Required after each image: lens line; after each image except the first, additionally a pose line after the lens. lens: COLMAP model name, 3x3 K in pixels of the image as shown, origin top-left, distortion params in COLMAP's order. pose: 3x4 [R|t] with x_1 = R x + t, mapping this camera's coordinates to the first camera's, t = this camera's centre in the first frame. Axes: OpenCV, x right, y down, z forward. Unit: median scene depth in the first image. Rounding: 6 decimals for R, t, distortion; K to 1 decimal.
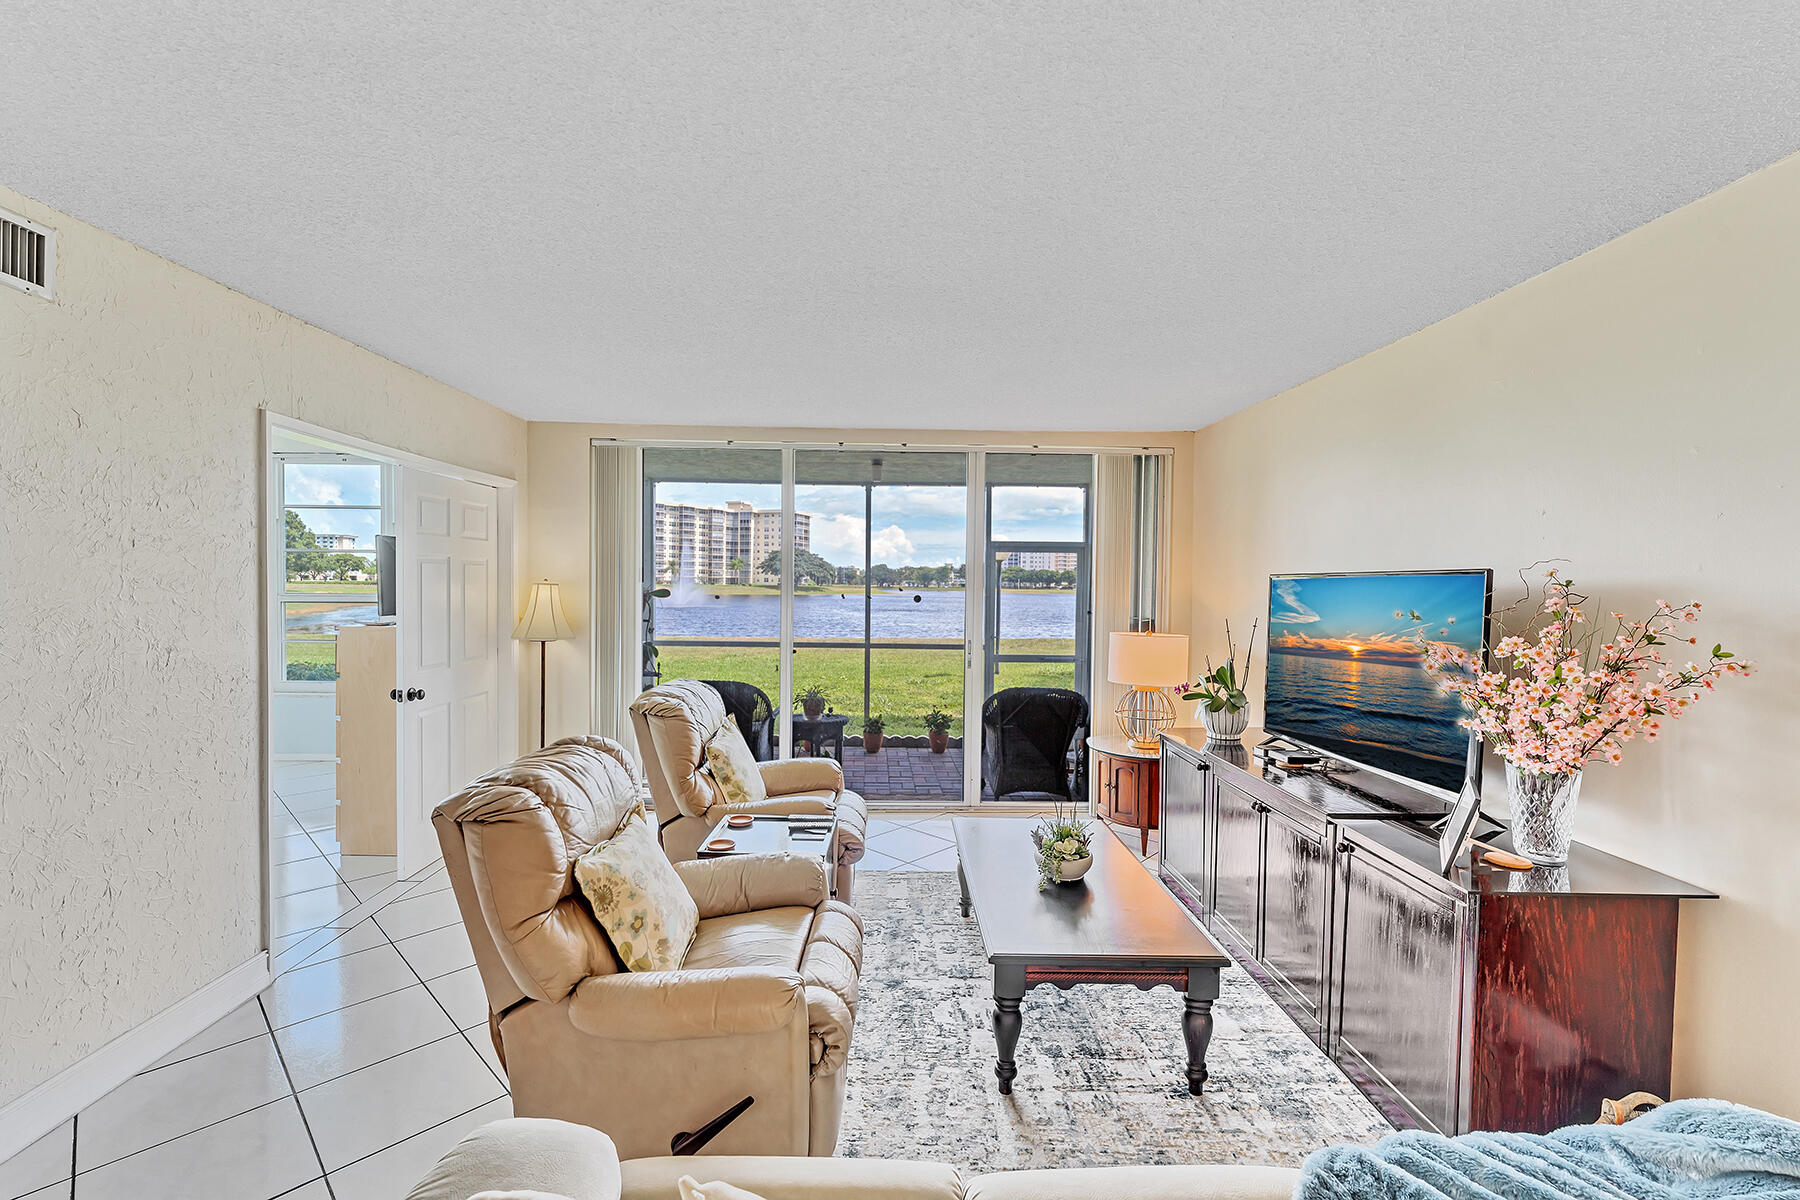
lens RADIAL K [[762.7, 0, 901.6], [0, 762.7, 599.5], [0, 0, 1]] dist [-0.001833, -0.000349]
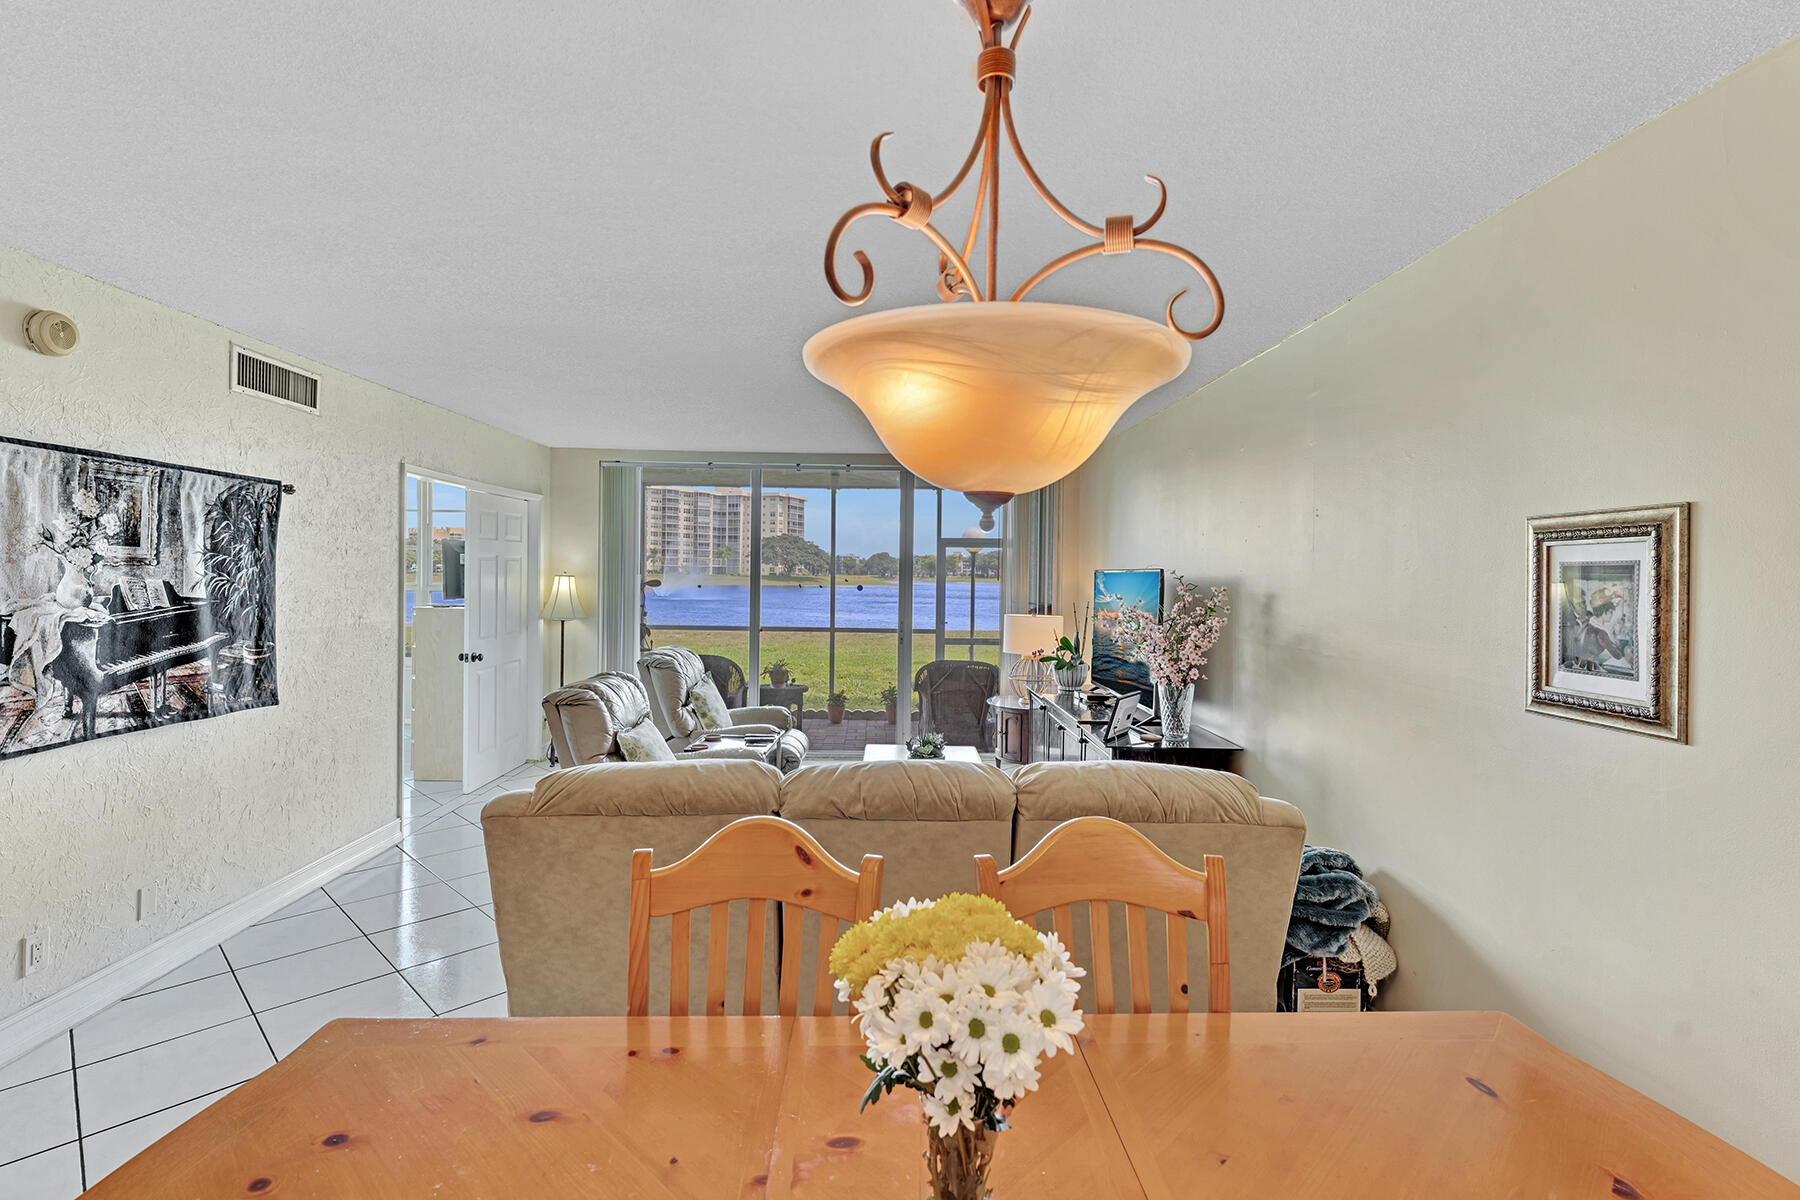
lens RADIAL K [[842.8, 0, 907.4], [0, 842.8, 575.7], [0, 0, 1]] dist [-0.002342, -0.000675]
pose [[0.999998, 0.001648, 0.000714, 0.096857], [-0.001635, 0.999831, -0.018287, 0.004096], [-0.000744, 0.018286, 0.999833, -0.378454]]
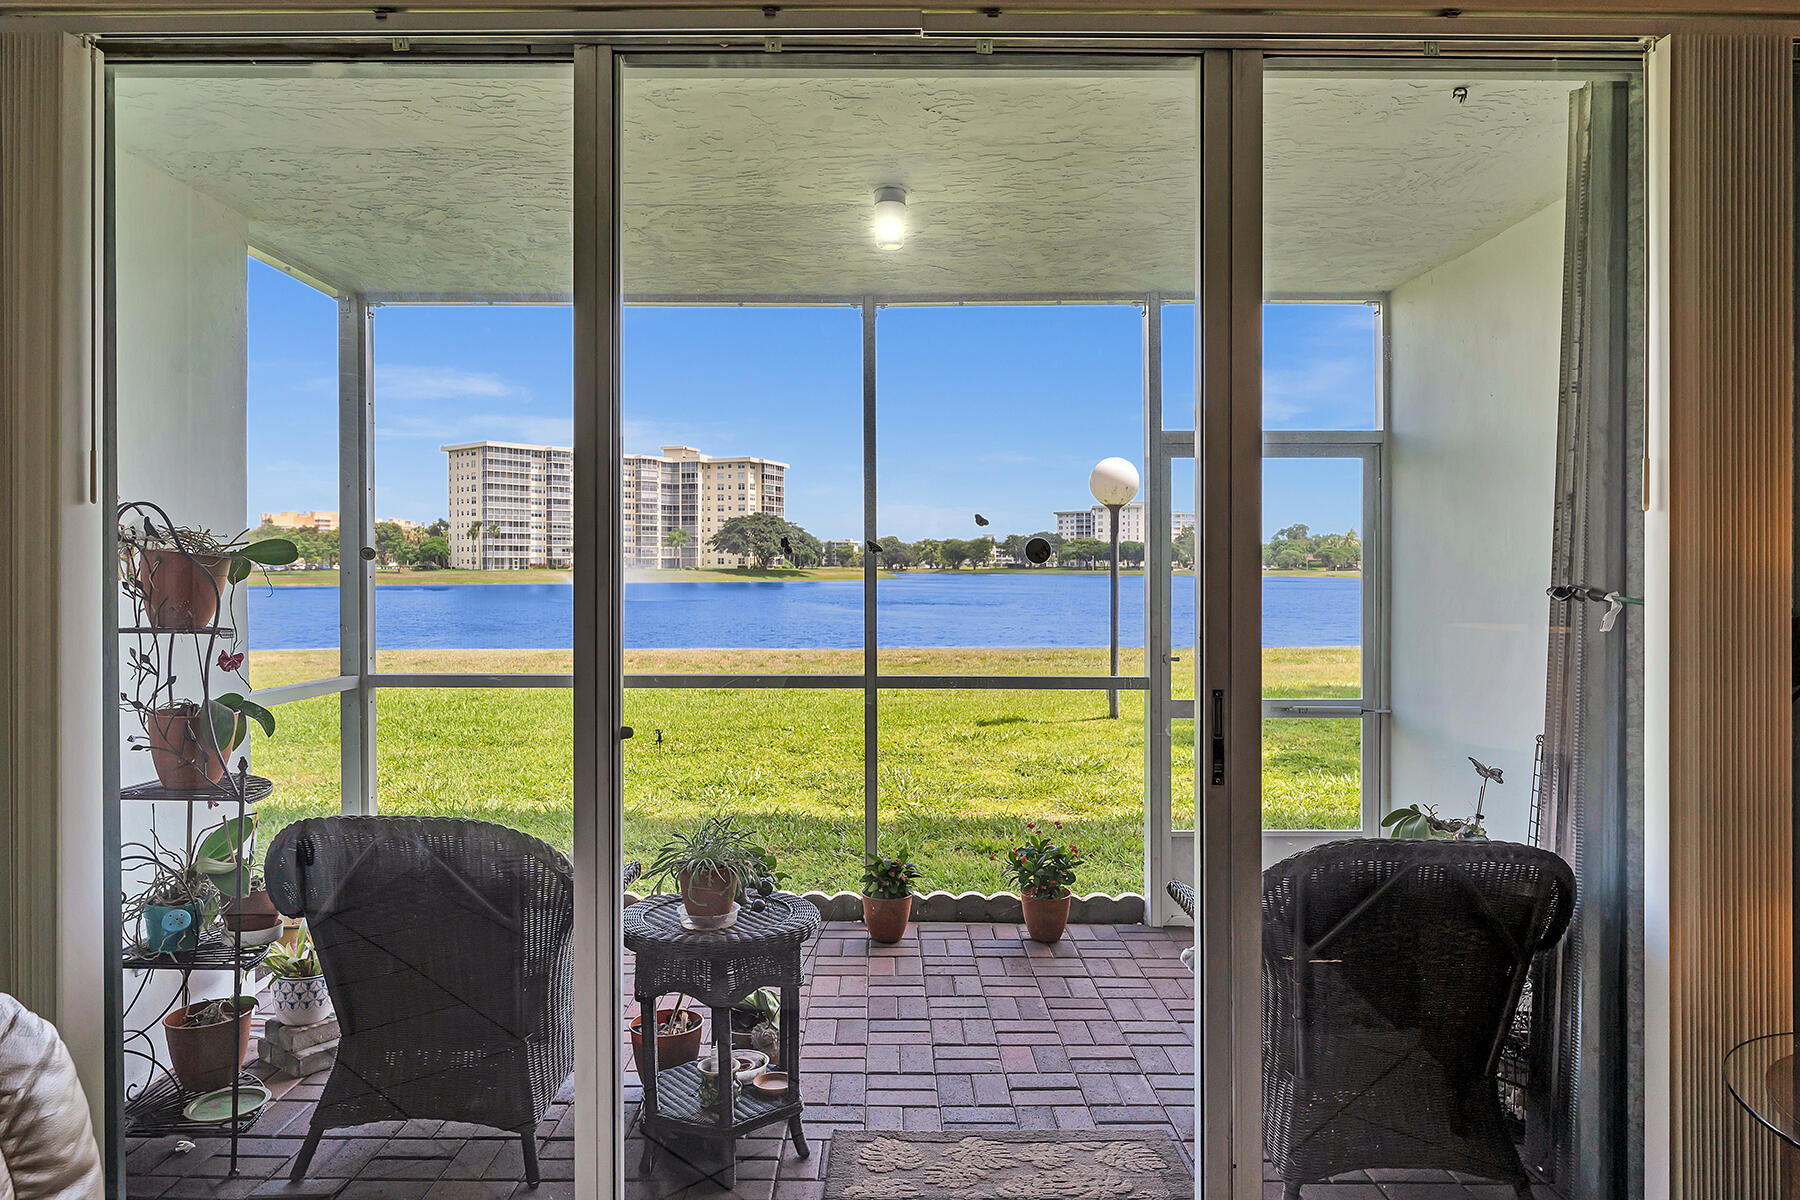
lens RADIAL K [[1108.2, 0, 897.8], [0, 1108.2, 574.8], [0, 0, 1]] dist [-0.033961, 0.000015]
pose [[0.999735, -0.012182, -0.019509, -0.025594], [0.011947, 0.999855, -0.012118, 0.013361], [0.019654, 0.011881, 0.999736, 0.573791]]
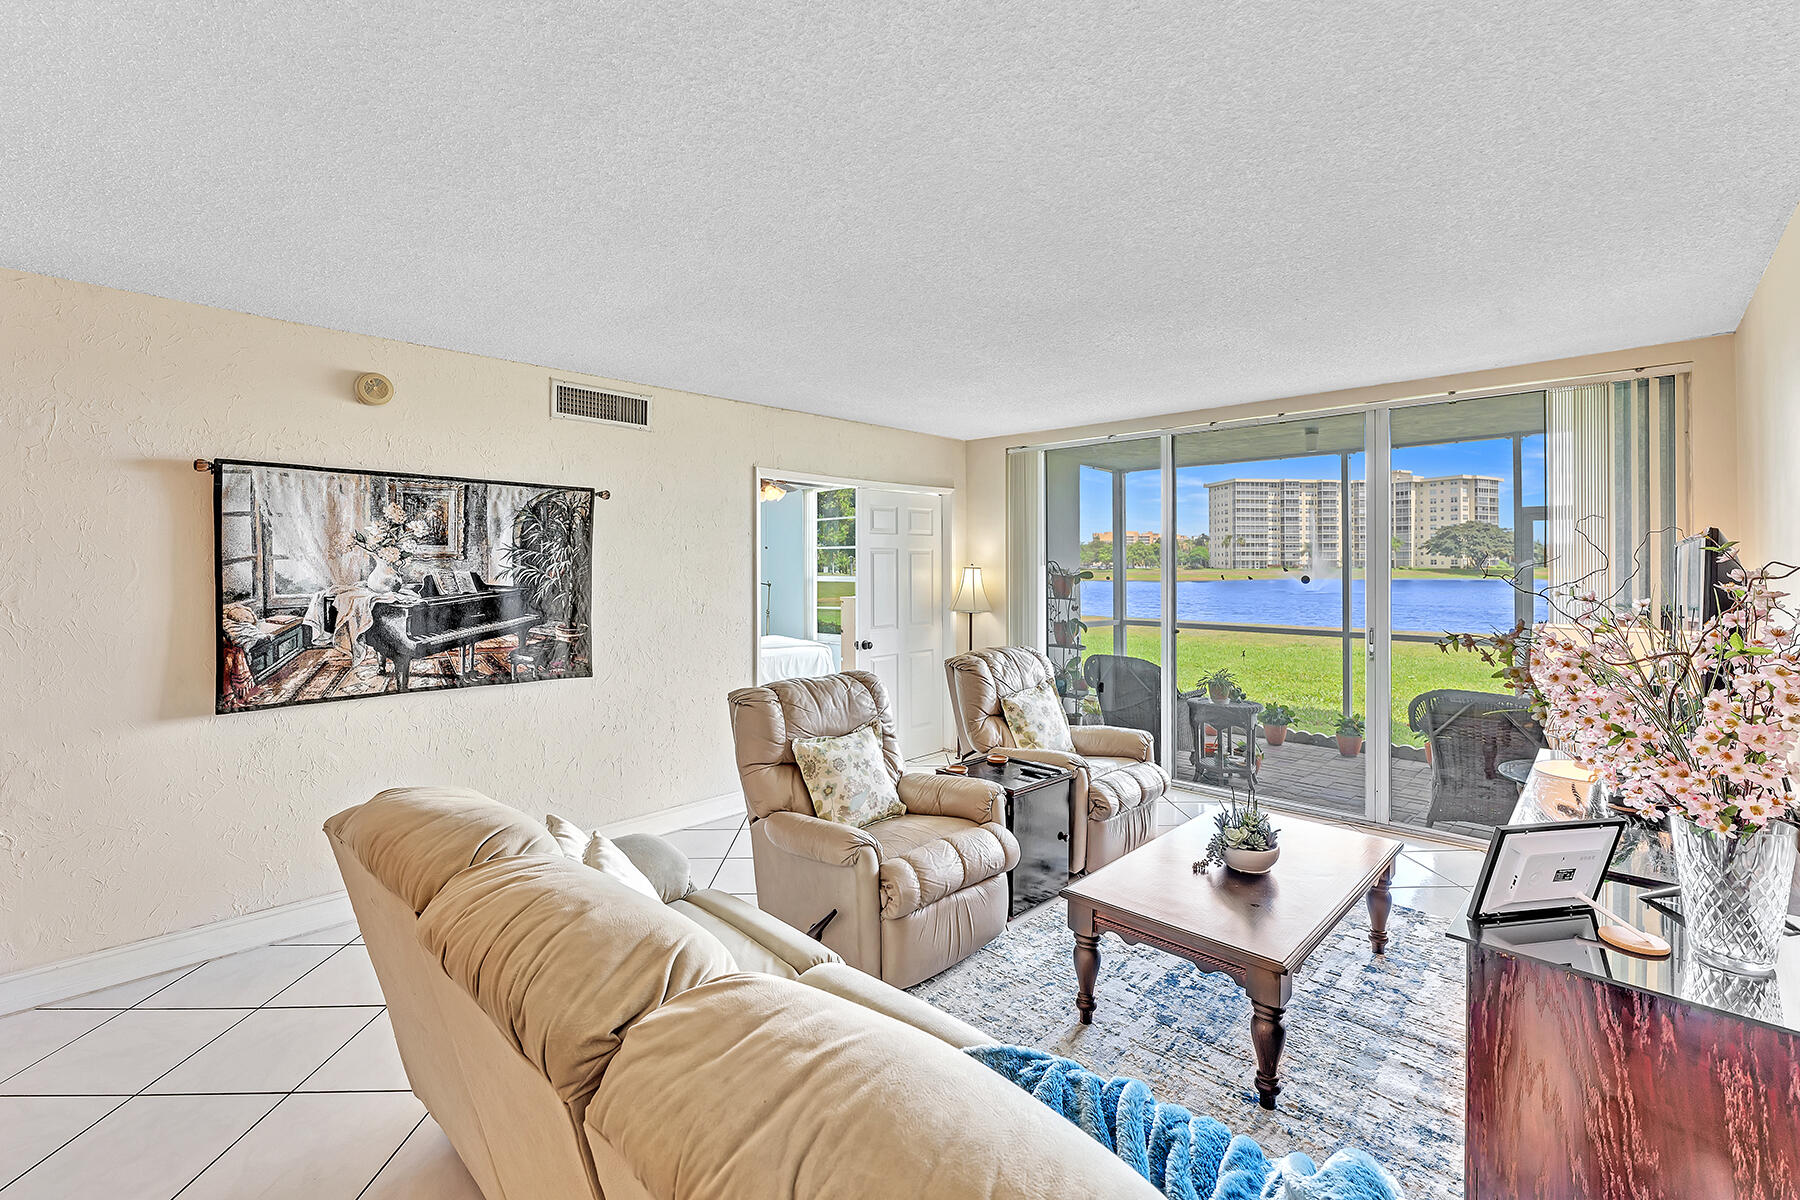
lens RADIAL K [[779.6, 0, 901.1], [0, 779.6, 560.3], [0, 0, 1]] dist [-0.007984, -0.000168]
pose [[0.706250, -0.017353, -0.707750, 0.338834], [-0.005063, 0.999550, -0.029560, 0.005836], [0.707945, 0.024461, 0.705844, 0.001307]]
